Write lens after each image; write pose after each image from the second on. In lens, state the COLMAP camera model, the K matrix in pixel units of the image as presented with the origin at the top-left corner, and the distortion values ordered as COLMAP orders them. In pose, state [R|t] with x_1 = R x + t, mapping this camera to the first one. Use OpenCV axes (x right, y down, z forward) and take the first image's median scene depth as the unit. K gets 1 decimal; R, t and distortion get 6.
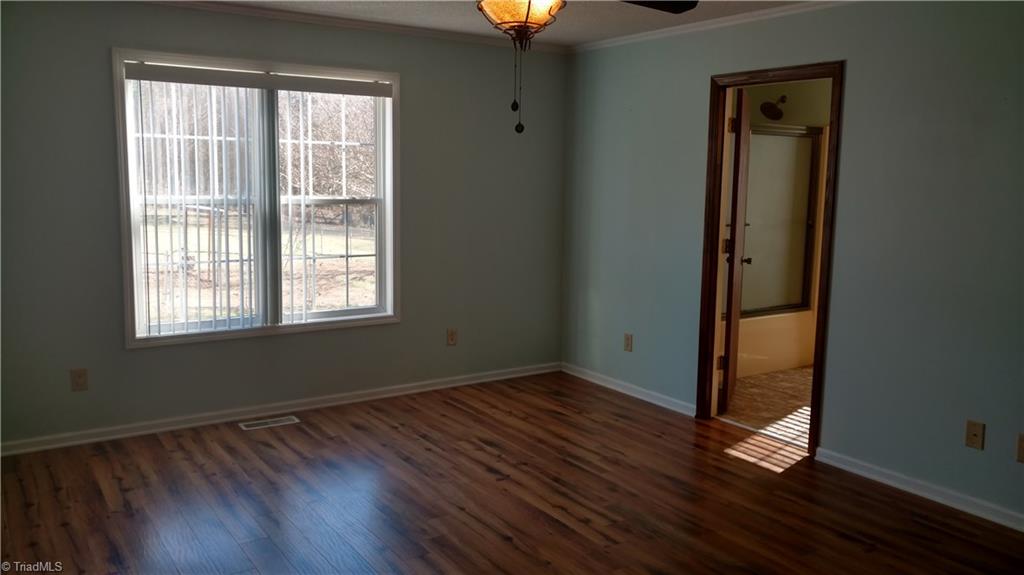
lens RADIAL K [[808.8, 0, 509.4], [0, 808.8, 281.6], [0, 0, 1]] dist [0.005585, 0.006301]
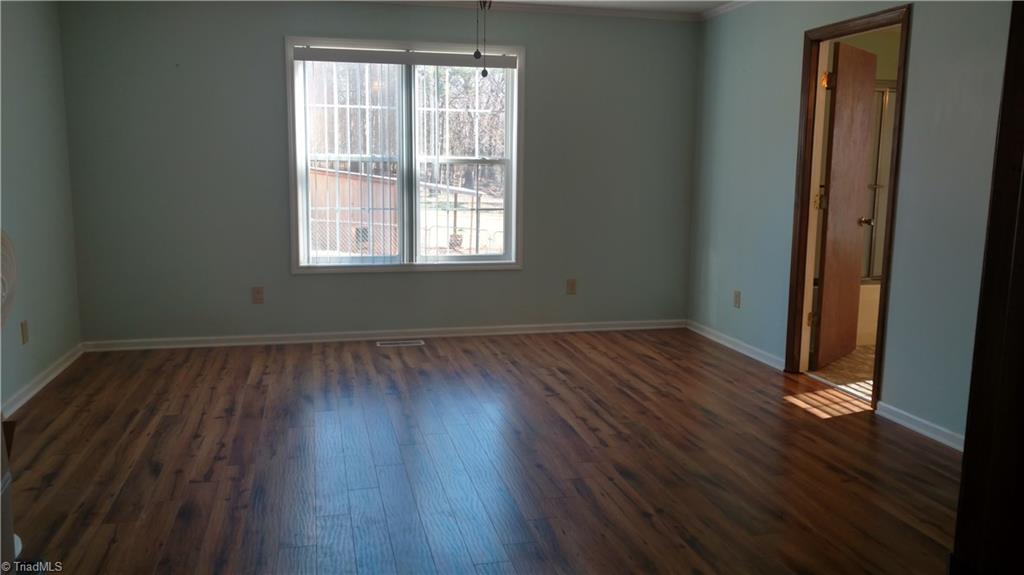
lens RADIAL K [[808.8, 0, 517.8], [0, 808.8, 289.2], [0, 0, 1]] dist [0.005585, 0.006301]
pose [[0.940141, 0.046430, -0.337609, 0.274180], [-0.040666, 0.998881, 0.024128, 0.058122], [0.338352, -0.008955, 0.940977, -0.072572]]
